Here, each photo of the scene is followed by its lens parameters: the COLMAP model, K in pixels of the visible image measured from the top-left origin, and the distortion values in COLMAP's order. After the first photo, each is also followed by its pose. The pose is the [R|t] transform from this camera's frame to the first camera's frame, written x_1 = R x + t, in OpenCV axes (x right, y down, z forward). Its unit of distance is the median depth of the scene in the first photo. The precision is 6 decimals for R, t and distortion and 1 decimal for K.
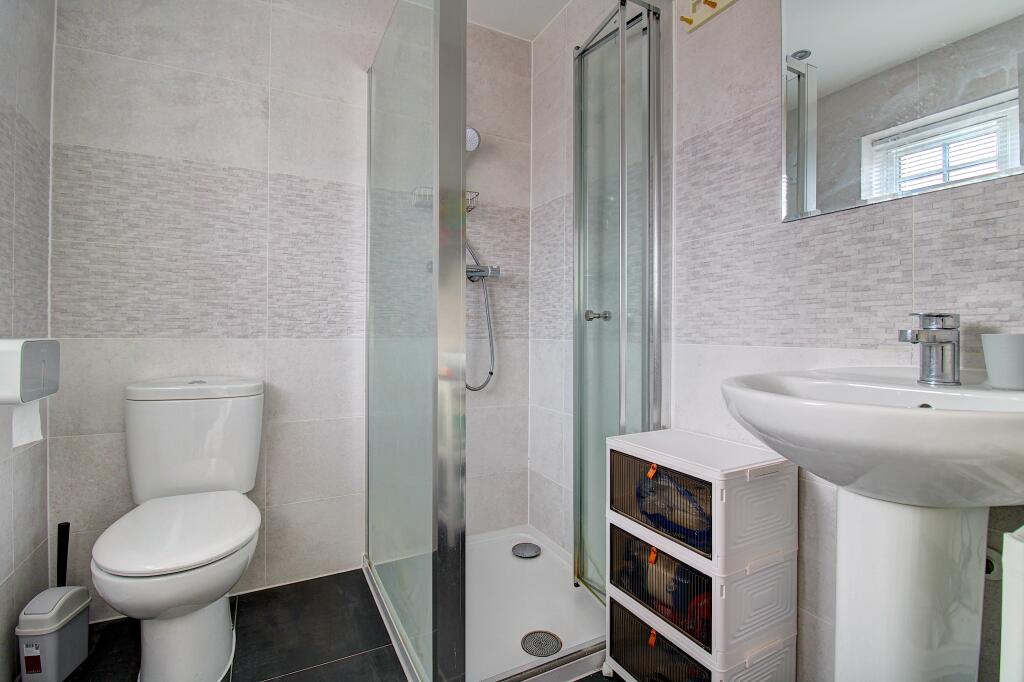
lens RADIAL K [[479.0, 0, 518.0], [0, 479.0, 337.7], [0, 0, 1]] dist [-0.004223, -0.000748]
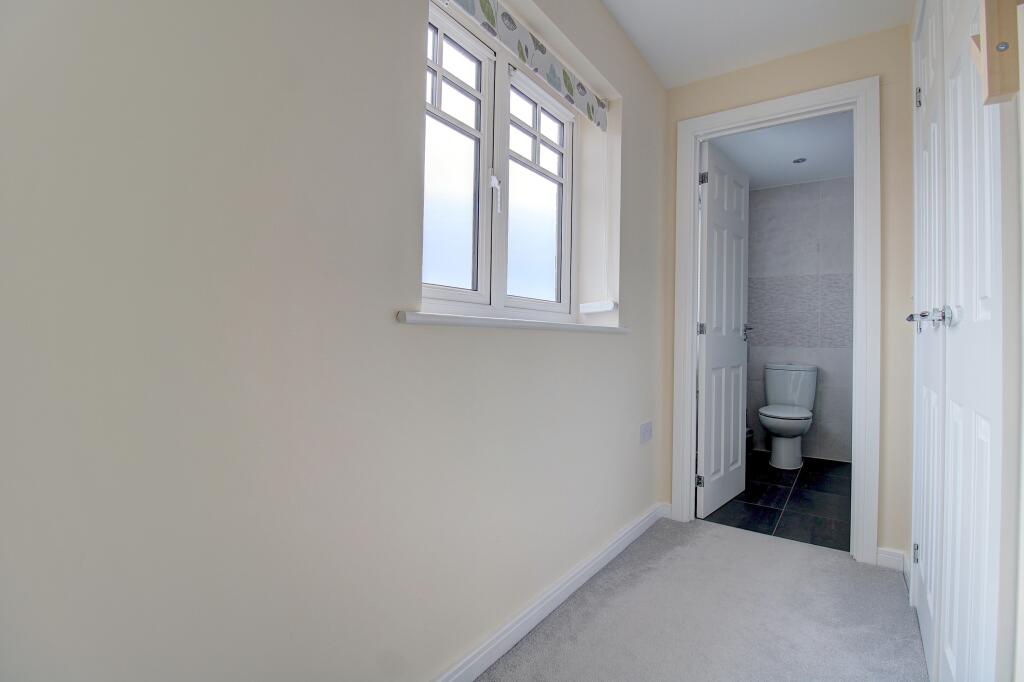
lens RADIAL K [[479.0, 0, 516.8], [0, 479.0, 335.1], [0, 0, 1]] dist [-0.004223, -0.000748]
pose [[0.429377, -0.000939, -0.903125, 0.937396], [-0.003517, 0.999990, -0.002712, -0.049307], [0.903118, 0.004340, 0.429370, -1.311580]]
